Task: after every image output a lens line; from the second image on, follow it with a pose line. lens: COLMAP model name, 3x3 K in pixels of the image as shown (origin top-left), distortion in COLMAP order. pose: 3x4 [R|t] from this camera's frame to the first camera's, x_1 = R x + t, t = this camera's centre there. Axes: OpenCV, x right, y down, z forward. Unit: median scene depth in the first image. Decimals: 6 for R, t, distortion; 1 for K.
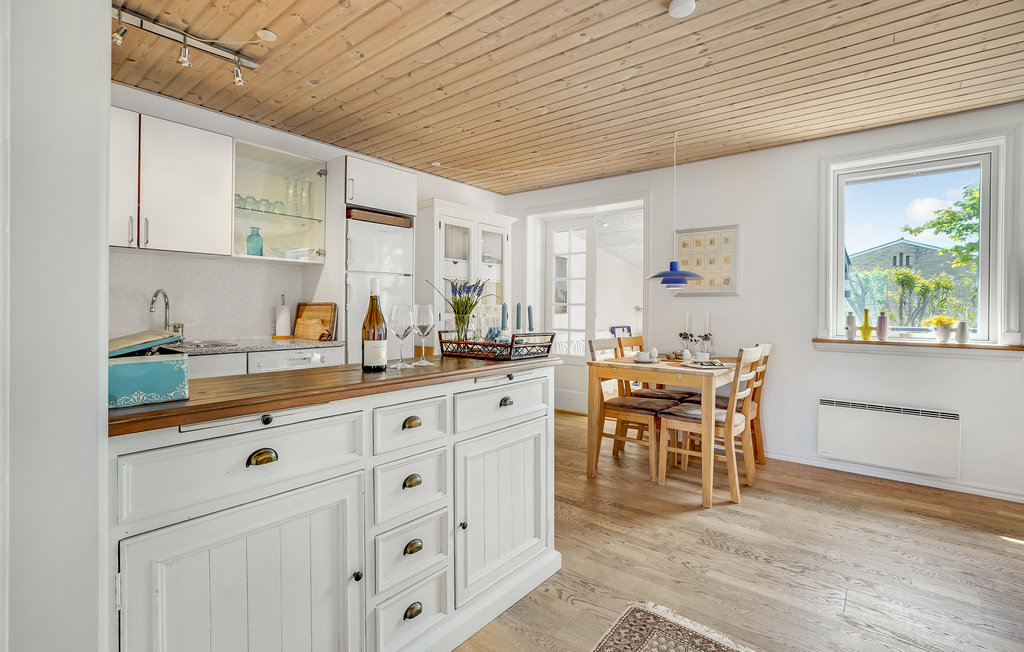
lens RADIAL K [[470.3, 0, 505.9], [0, 470.3, 315.0], [0, 0, 1]] dist [-0.044401, 0.018690]
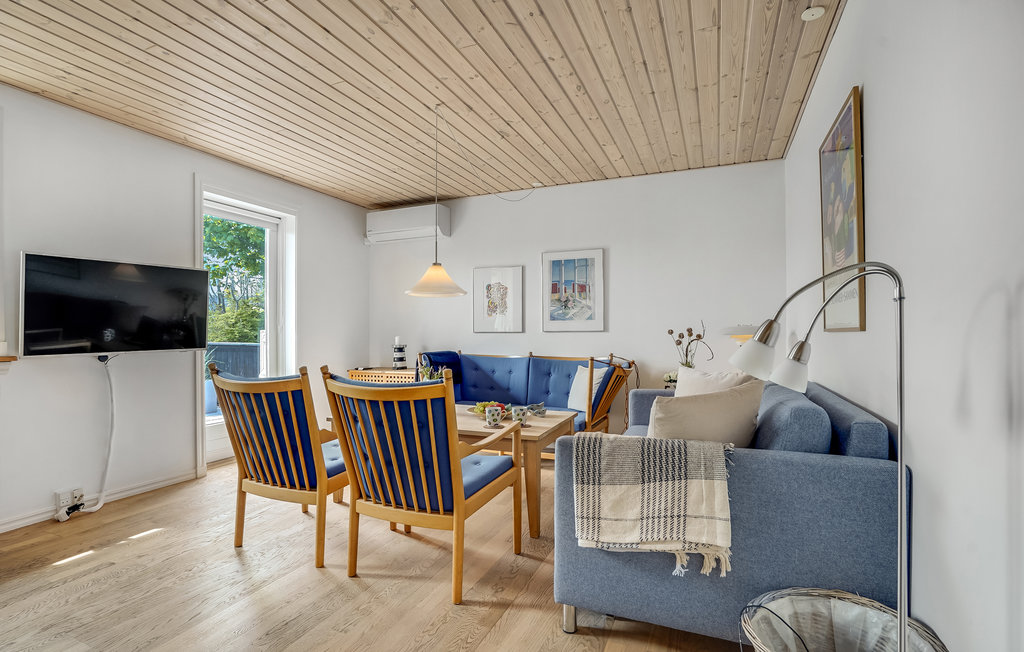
lens RADIAL K [[470.3, 0, 512.9], [0, 470.3, 333.2], [0, 0, 1]] dist [-0.044401, 0.018690]
pose [[-0.299990, -0.014311, 0.953835, -0.026113], [0.012059, 0.999751, 0.018793, 0.026910], [-0.953866, 0.017140, -0.299743, 0.429741]]
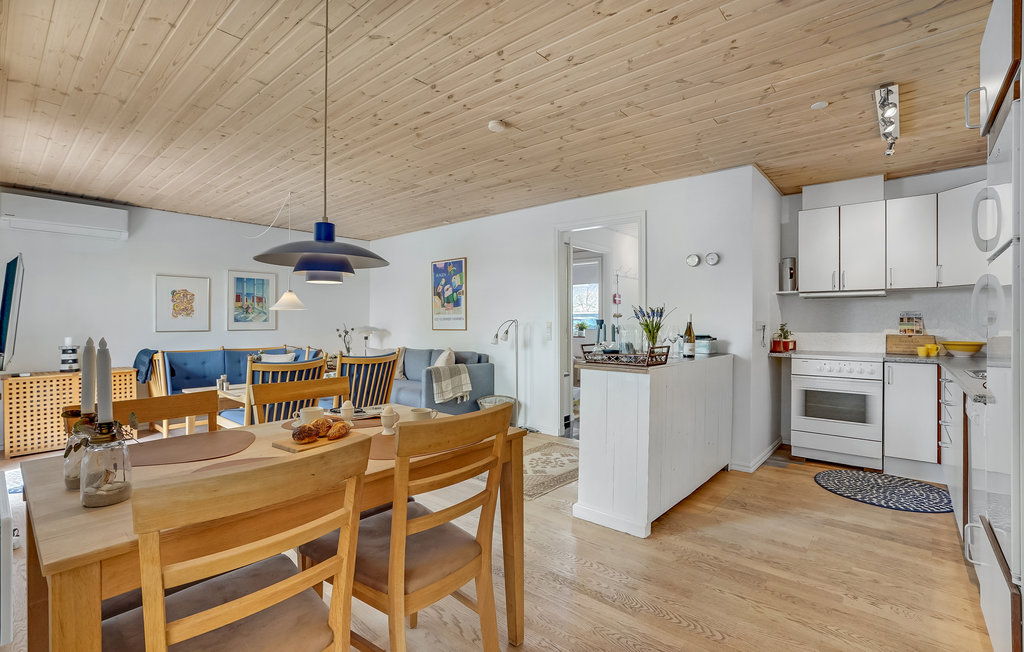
lens RADIAL K [[470.3, 0, 505.9], [0, 470.3, 325.9], [0, 0, 1]] dist [-0.044401, 0.018690]
pose [[-0.999892, -0.011883, 0.008599, 0.326938], [-0.011726, 0.999767, 0.018150, -0.039503], [-0.008813, 0.018047, -0.999798, 2.532406]]
